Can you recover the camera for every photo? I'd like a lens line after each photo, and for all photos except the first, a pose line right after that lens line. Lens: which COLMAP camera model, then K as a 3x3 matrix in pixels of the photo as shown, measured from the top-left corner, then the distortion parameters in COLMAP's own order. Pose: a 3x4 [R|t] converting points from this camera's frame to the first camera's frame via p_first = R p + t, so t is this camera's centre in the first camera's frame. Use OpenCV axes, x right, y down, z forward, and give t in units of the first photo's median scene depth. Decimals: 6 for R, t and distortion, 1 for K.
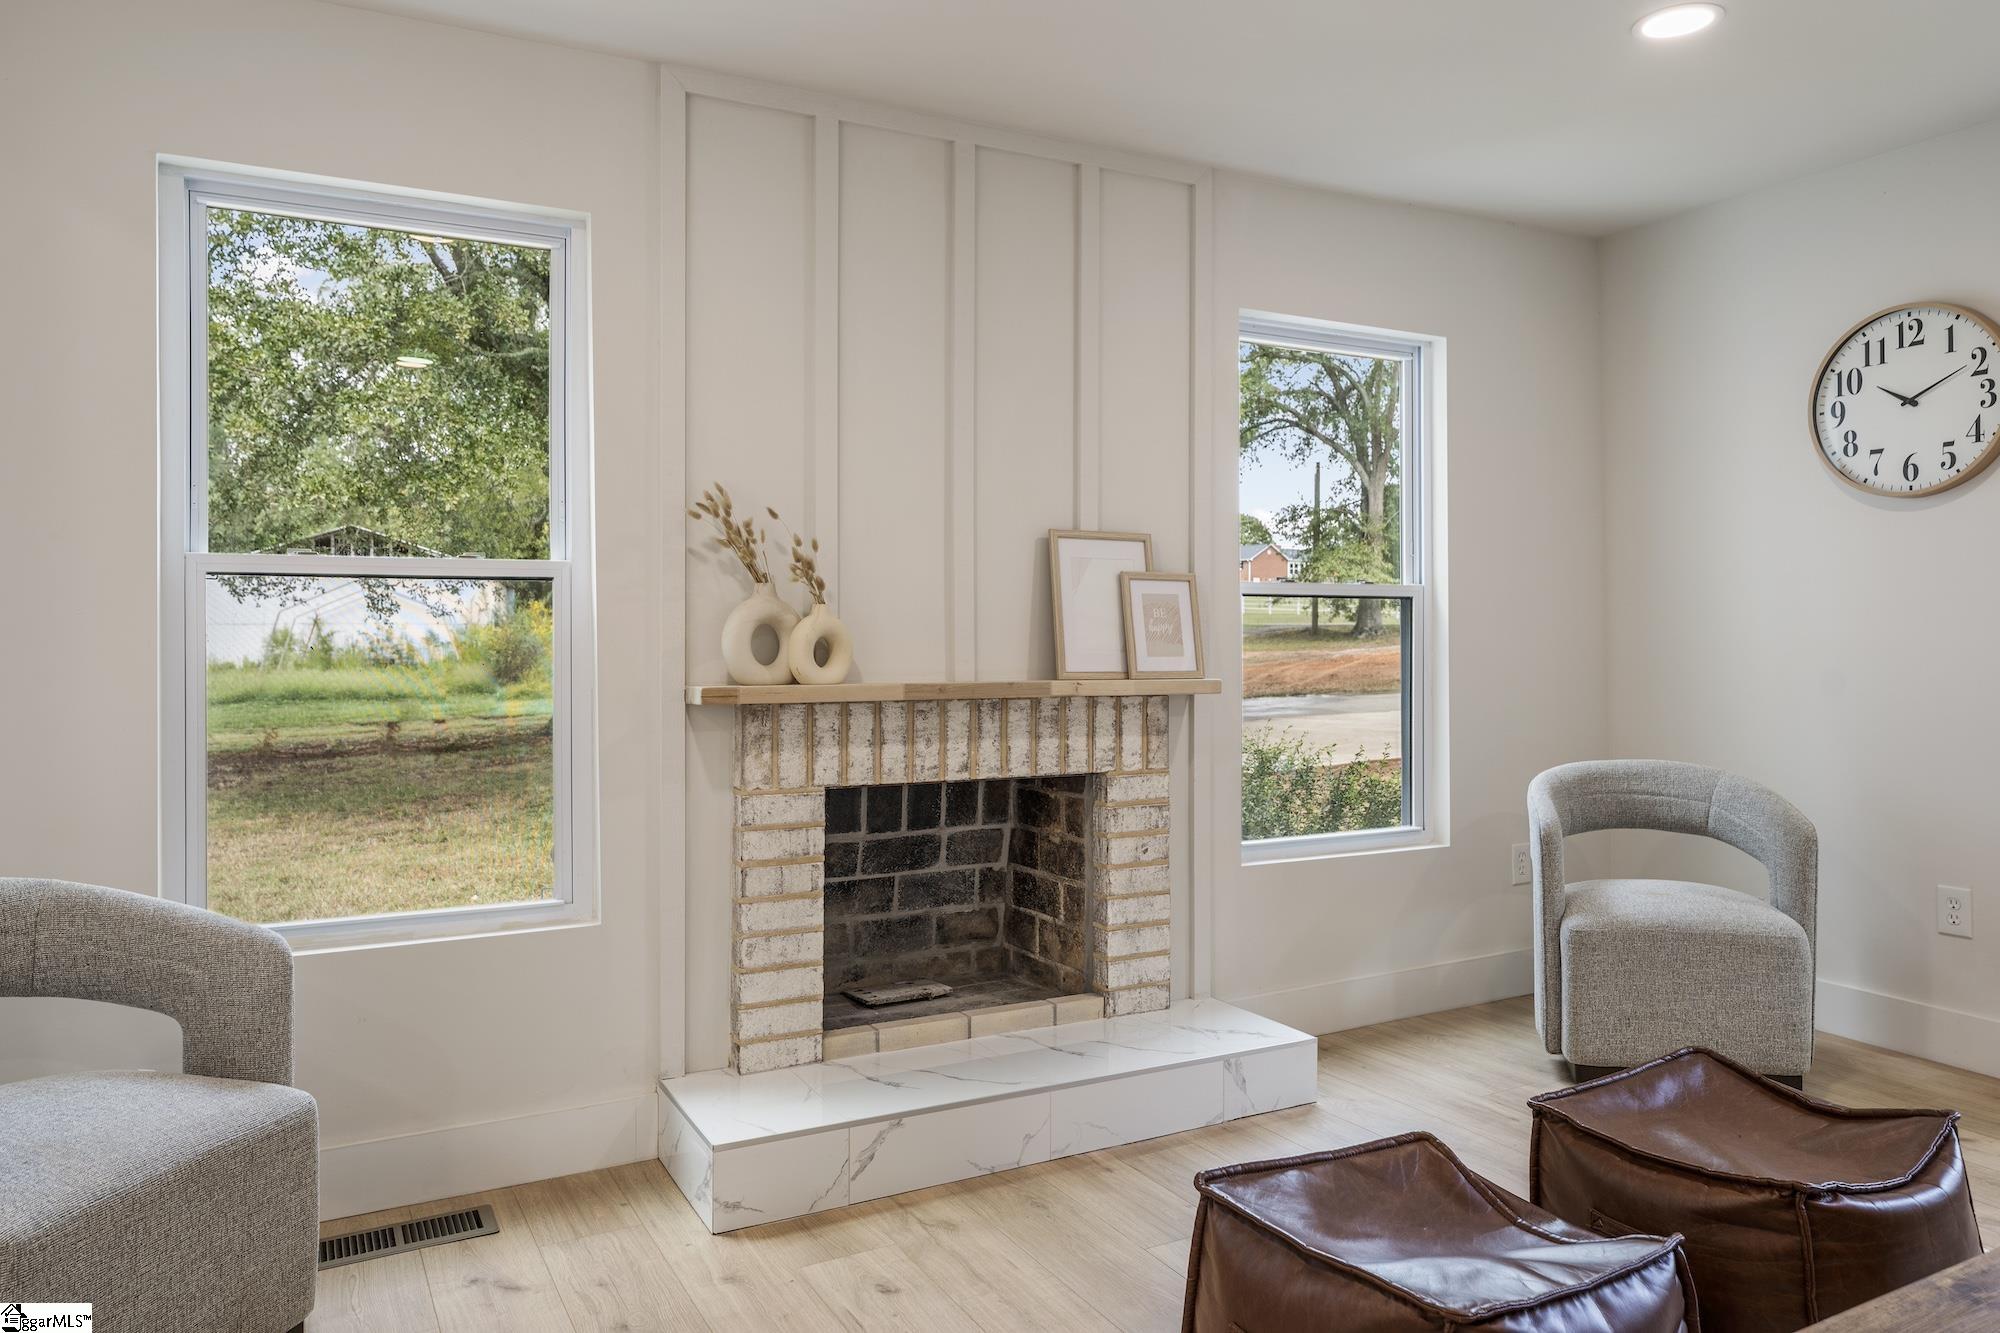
lens RADIAL K [[1334.3, 0, 1021.2], [0, 1334.3, 654.4], [0, 0, 1]] dist [0.001131, -0.000600]
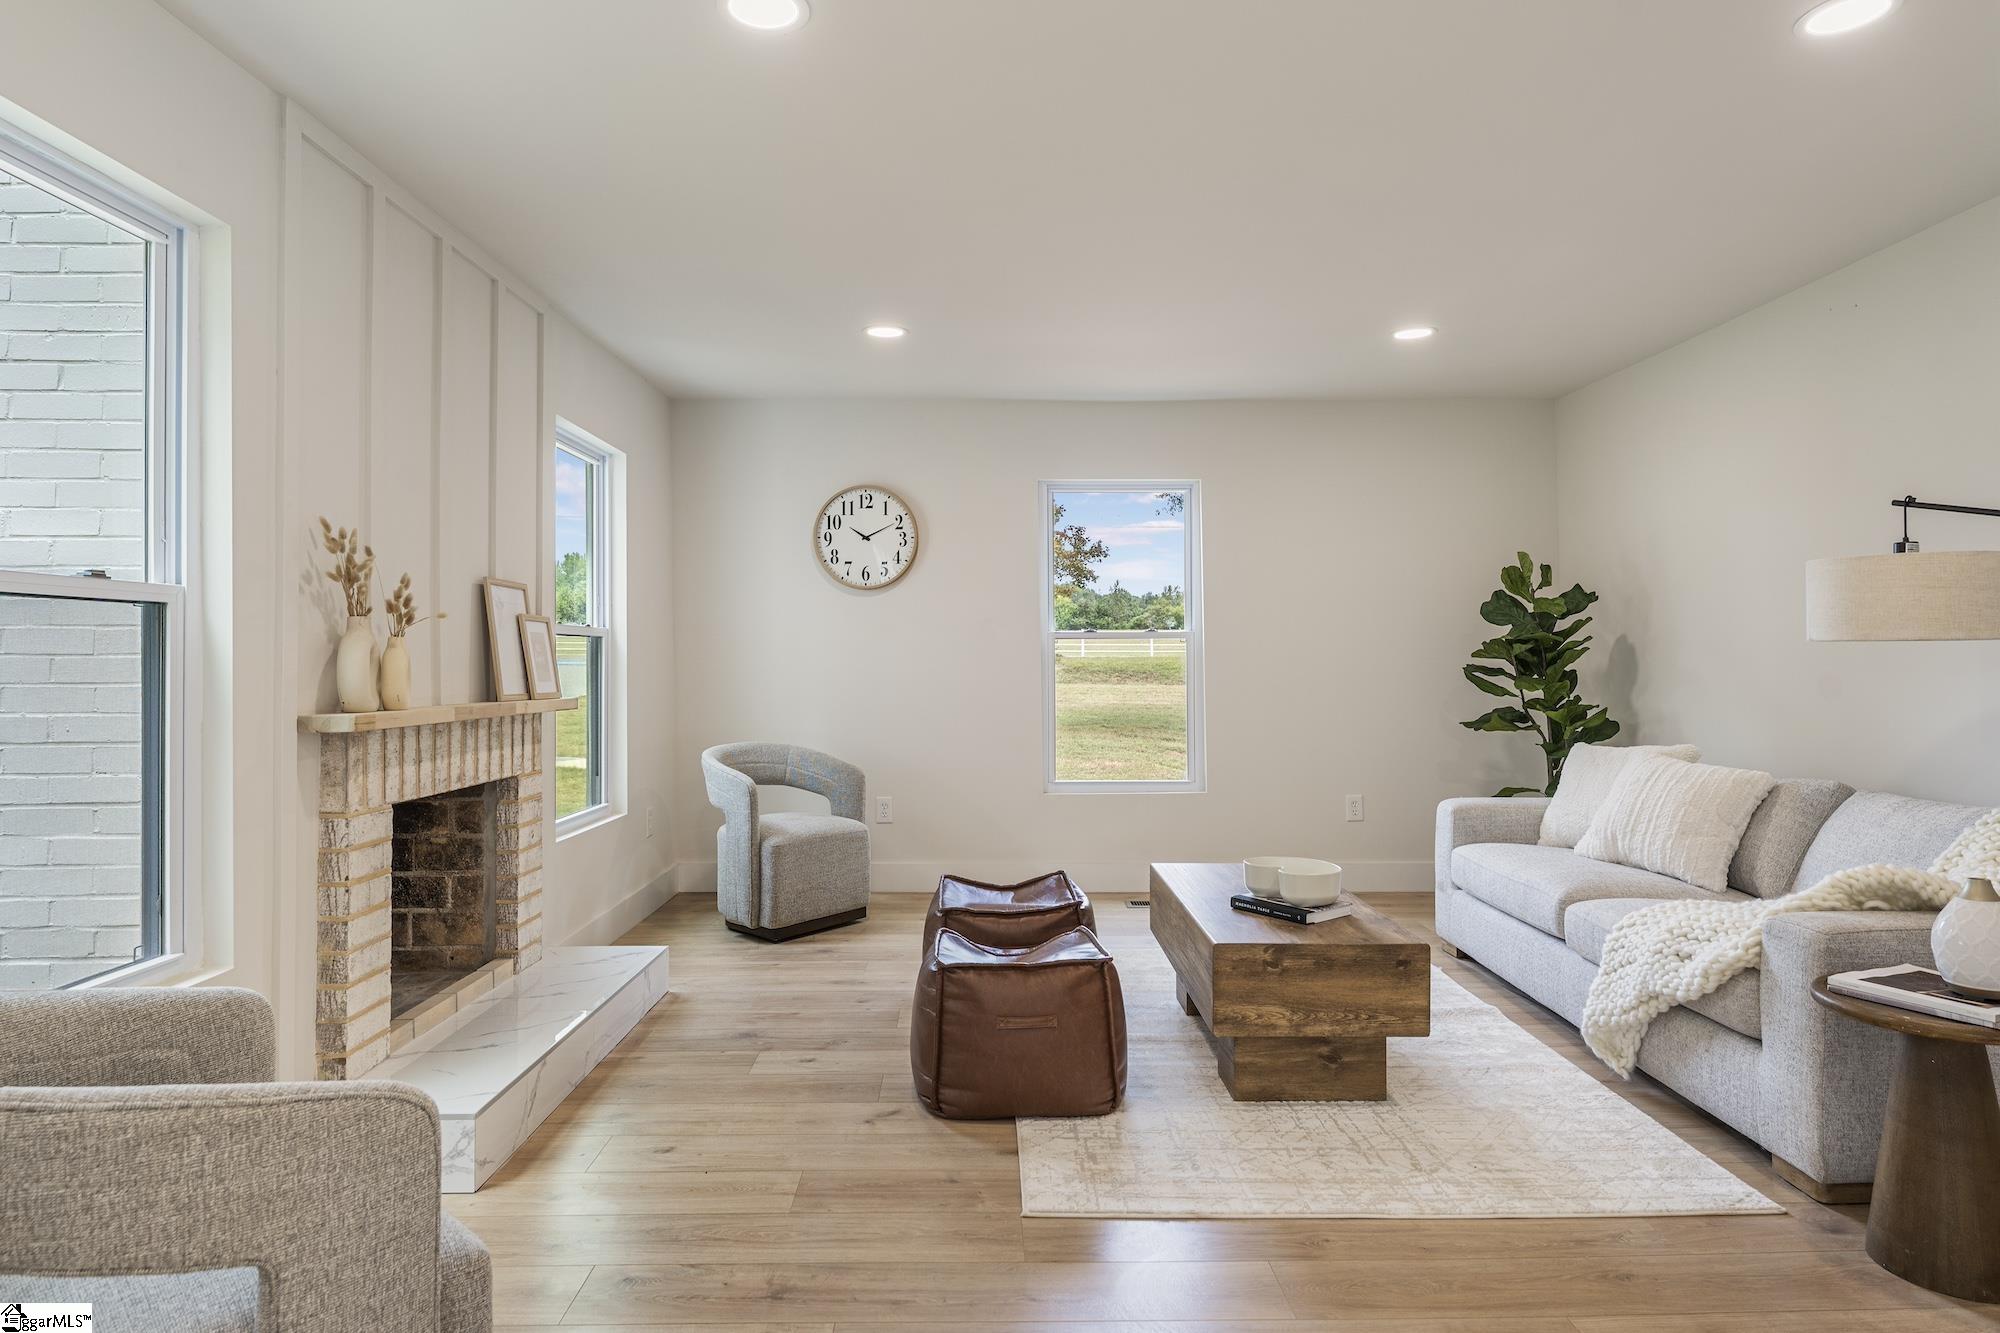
lens RADIAL K [[1124.9, 0, 1002.3], [0, 1124.9, 663.3], [0, 0, 1]] dist [0.004556, 0.000358]
pose [[0.465580, -0.000821, 0.885005, -0.662007], [0.014122, 0.999879, -0.006502, -0.002614], [-0.884893, 0.015525, 0.465535, 0.113823]]
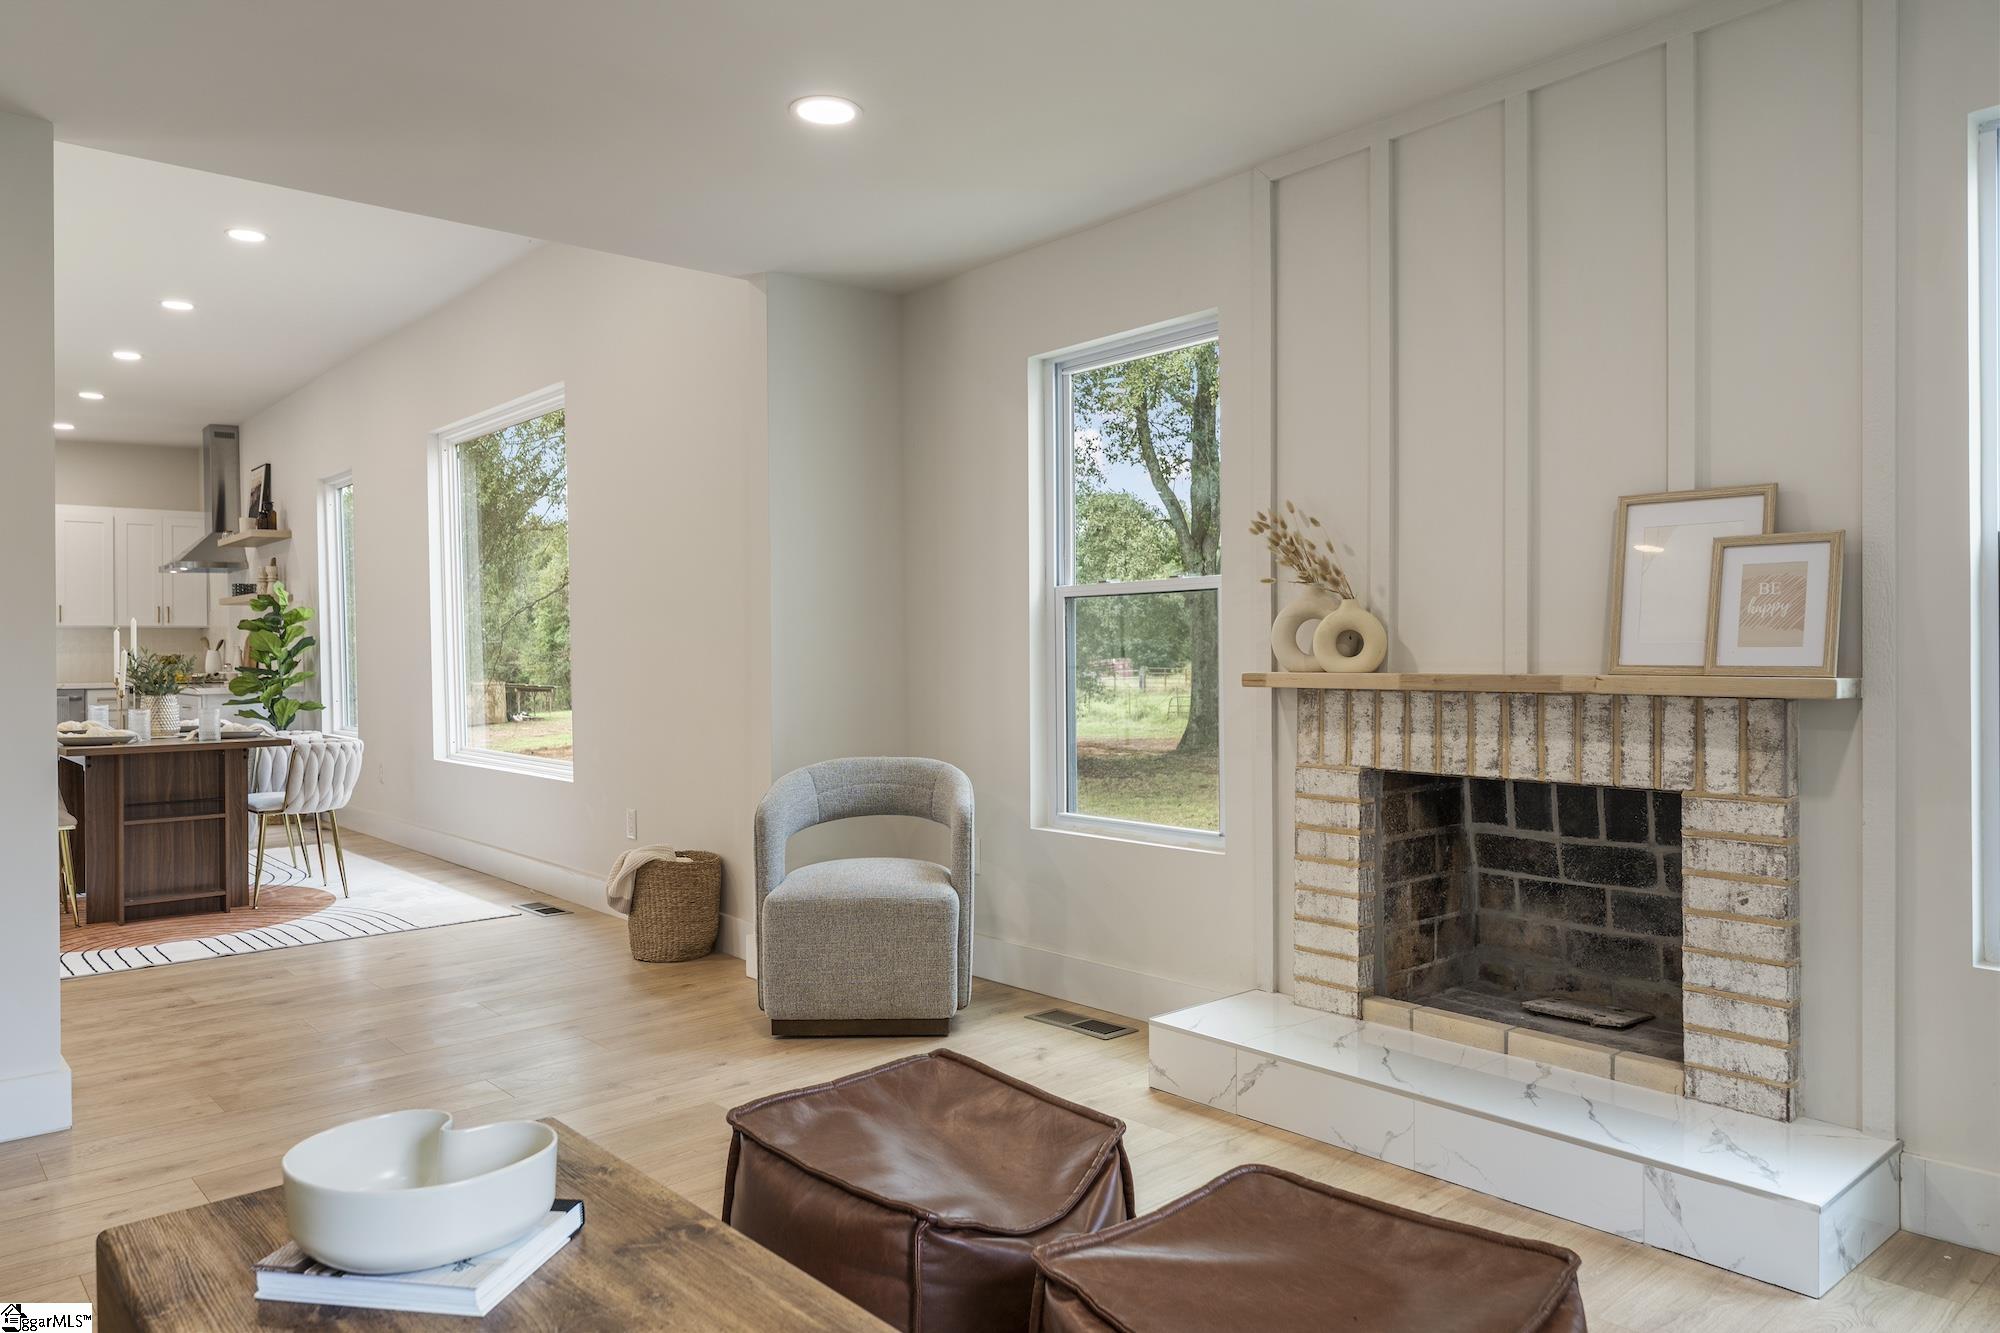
lens RADIAL K [[1334.3, 0, 994.6], [0, 1334.3, 670.9], [0, 0, 1]] dist [0.001131, -0.000600]
pose [[0.217555, 0.013242, -0.975958, 0.766784], [-0.002129, 0.999912, 0.013092, 0.006484], [0.976046, -0.000770, 0.217564, 0.428319]]
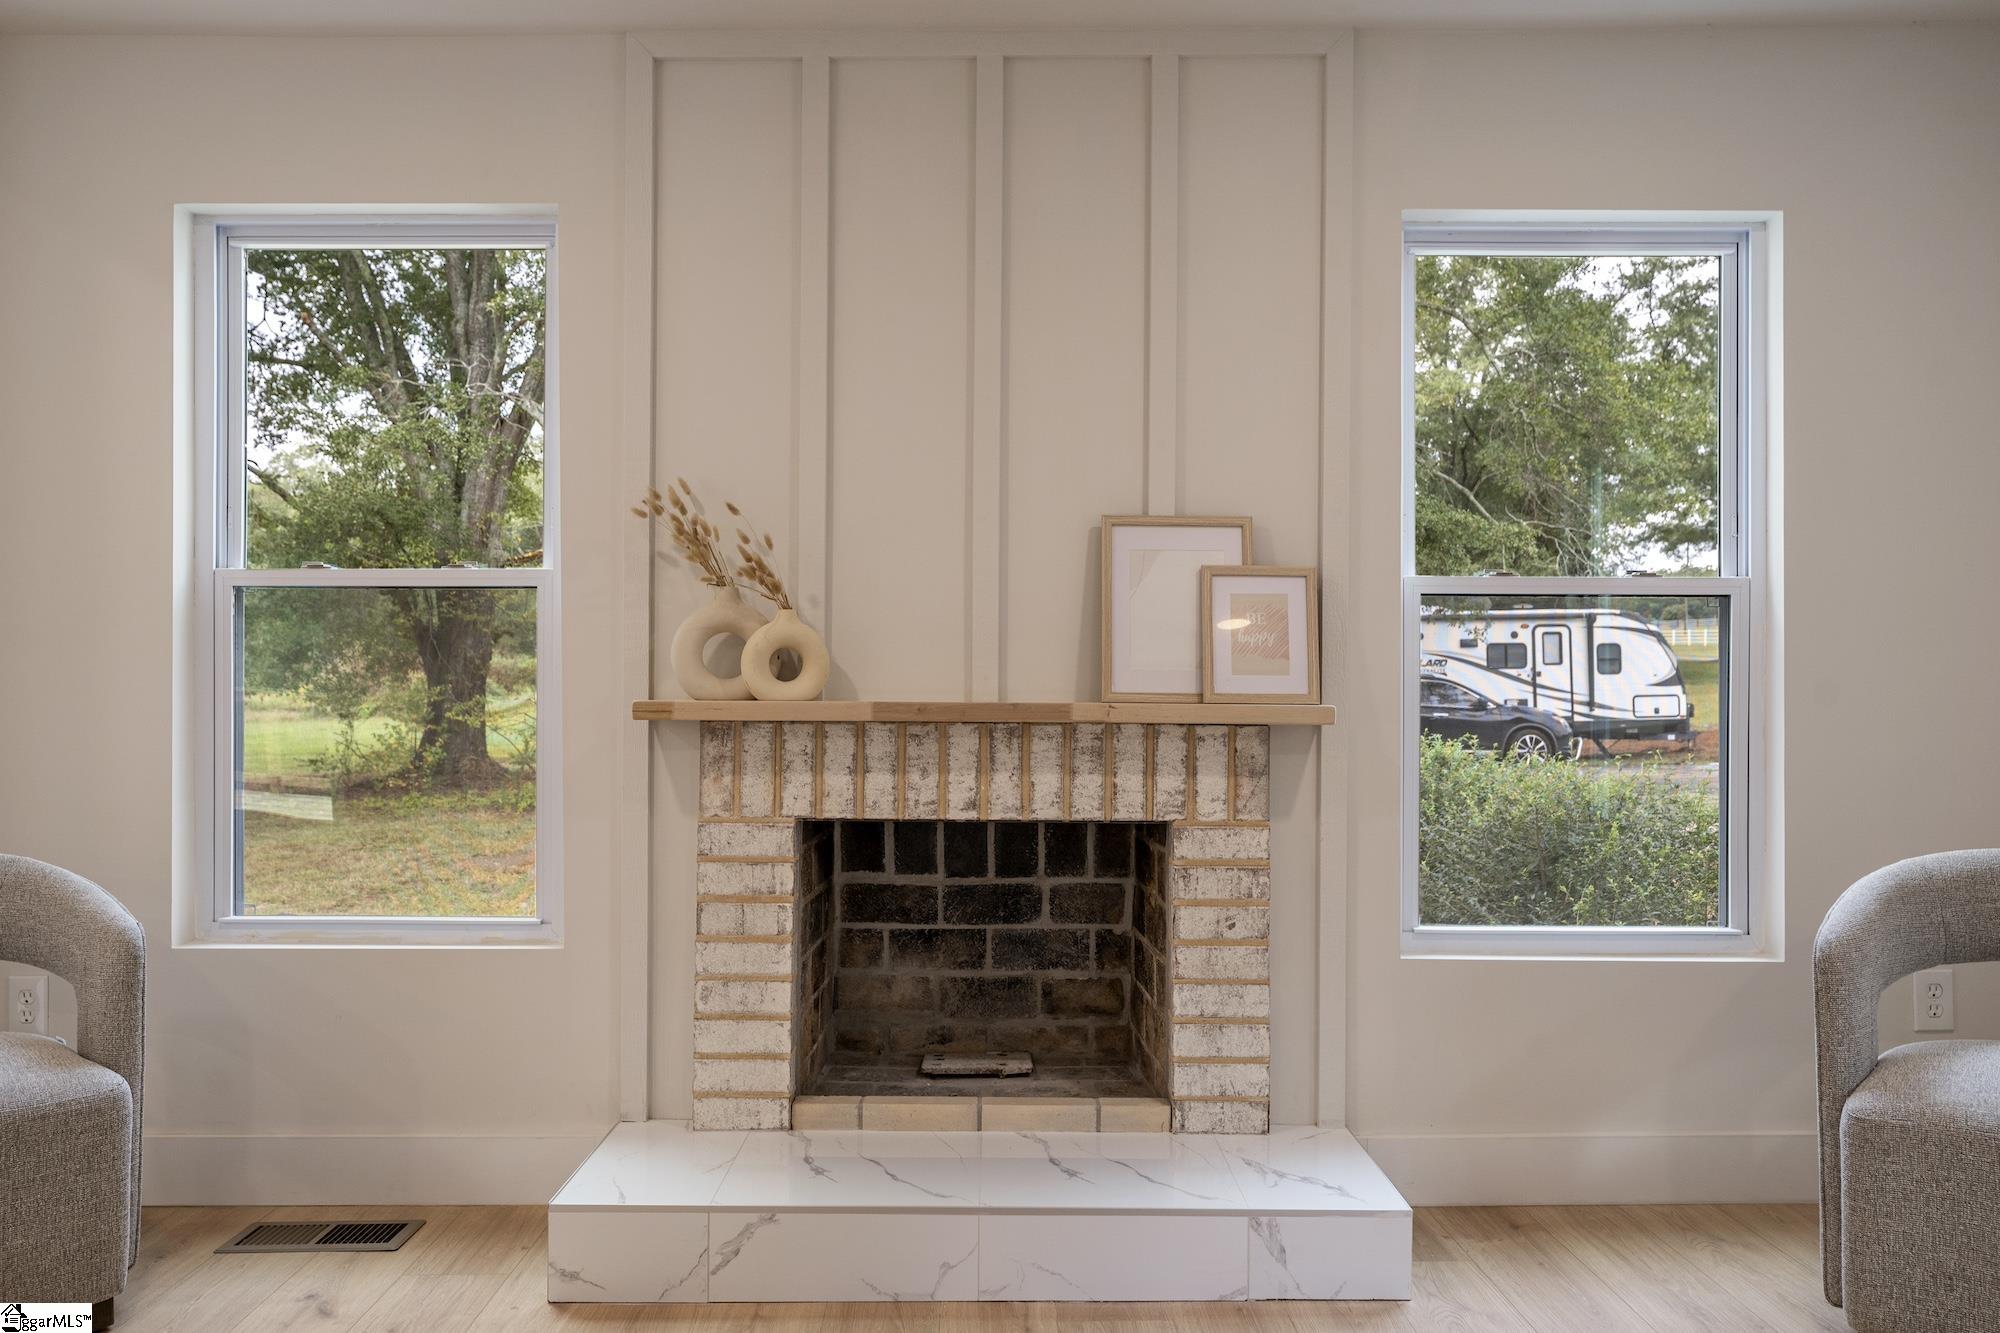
lens RADIAL K [[1334.3, 0, 1005.6], [0, 1334.3, 694.3], [0, 0, 1]] dist [0.001131, -0.000600]
pose [[0.882442, 0.009824, -0.470319, 0.351042], [-0.010874, 0.999941, 0.000484, 0.014428], [0.470296, 0.004687, 0.882496, 0.261996]]
